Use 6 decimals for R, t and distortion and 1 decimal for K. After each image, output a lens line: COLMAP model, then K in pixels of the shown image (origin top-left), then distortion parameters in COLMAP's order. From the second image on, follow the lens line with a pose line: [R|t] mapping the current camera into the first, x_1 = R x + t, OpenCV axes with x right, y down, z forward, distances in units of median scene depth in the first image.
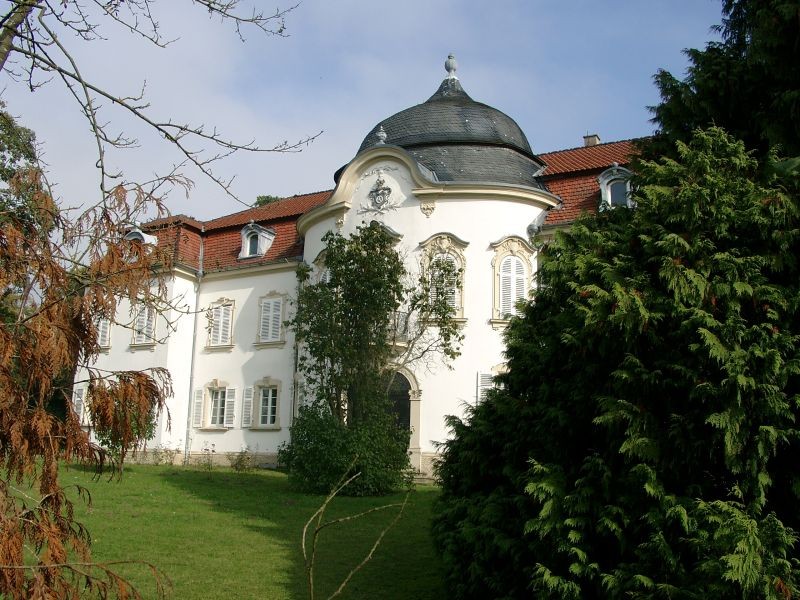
lens RADIAL K [[813.7, 0, 399.2], [0, 813.7, 296.8], [0, 0, 1]] dist [0.042544, 0.000000]
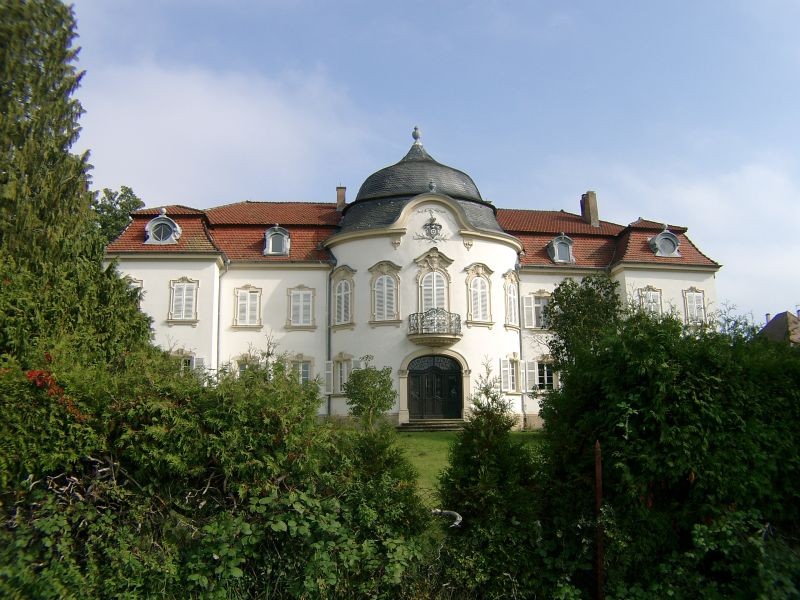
lens RADIAL K [[629.6, 0, 400.9], [0, 629.6, 298.8], [0, 0, 1]] dist [-0.007486, -0.003093]
pose [[0.804181, 0.086151, 0.588108, -0.677720], [-0.097142, 0.995186, -0.012952, 0.013775], [-0.586393, -0.046714, 0.808679, 0.152884]]
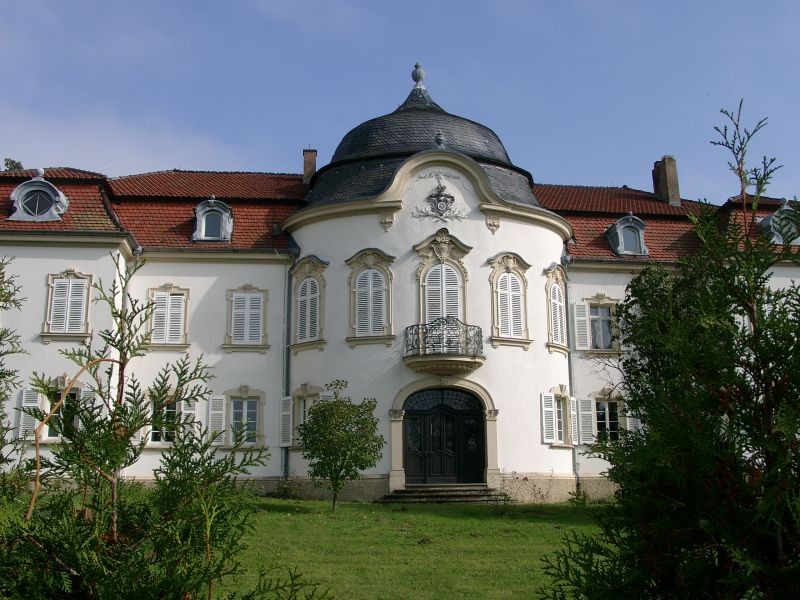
lens RADIAL K [[813.7, 0, 397.2], [0, 813.7, 304.2], [0, 0, 1]] dist [0.042544, 0.000000]
pose [[0.805136, 0.106205, 0.583504, -0.593288], [-0.099765, 0.994070, -0.043274, 0.039089], [-0.584639, -0.023372, 0.810957, 0.254399]]
